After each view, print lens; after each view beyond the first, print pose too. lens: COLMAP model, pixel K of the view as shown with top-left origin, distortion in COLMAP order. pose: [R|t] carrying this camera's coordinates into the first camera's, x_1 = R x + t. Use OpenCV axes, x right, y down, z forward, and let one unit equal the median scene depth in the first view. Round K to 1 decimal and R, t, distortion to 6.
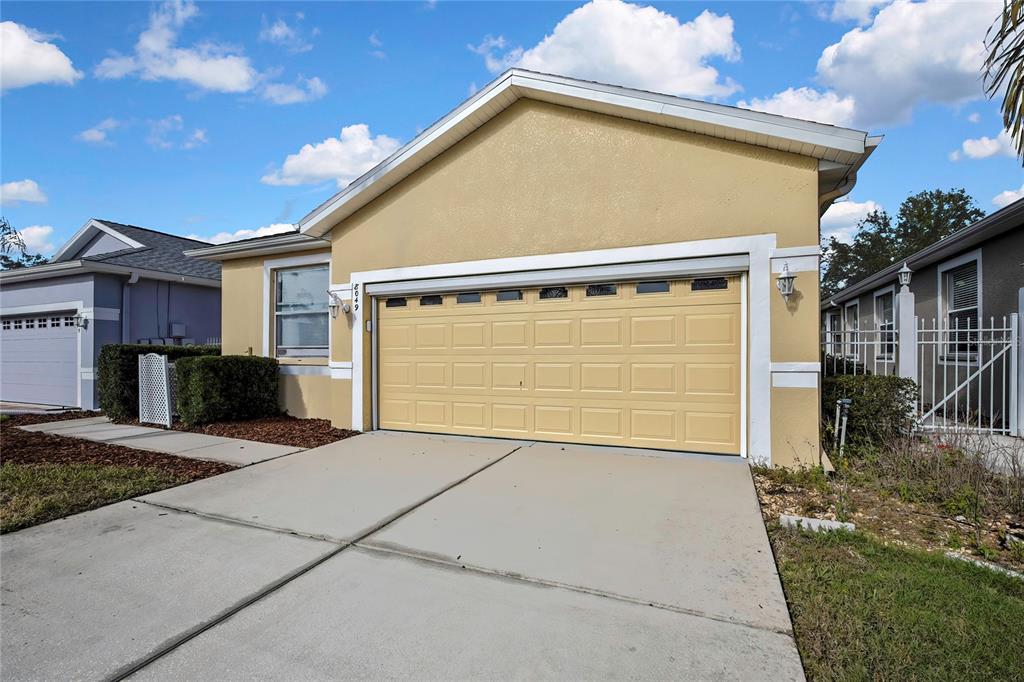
lens RADIAL K [[508.7, 0, 509.9], [0, 508.7, 354.5], [0, 0, 1]] dist [0.000096, 0.000646]
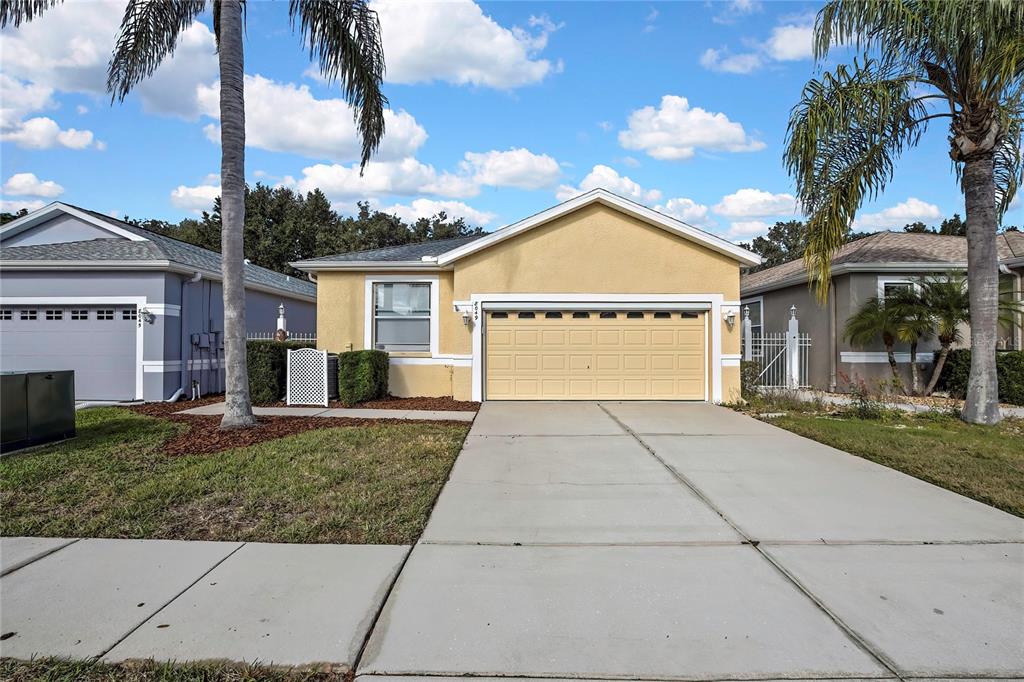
lens RADIAL K [[455.3, 0, 531.1], [0, 455.3, 343.2], [0, 0, 1]] dist [0.000204, 0.000194]
pose [[0.895201, 0.010321, 0.445543, -0.746779], [-0.004498, 0.999890, -0.014125, -0.000738], [-0.445640, 0.010641, 0.895149, -0.248871]]
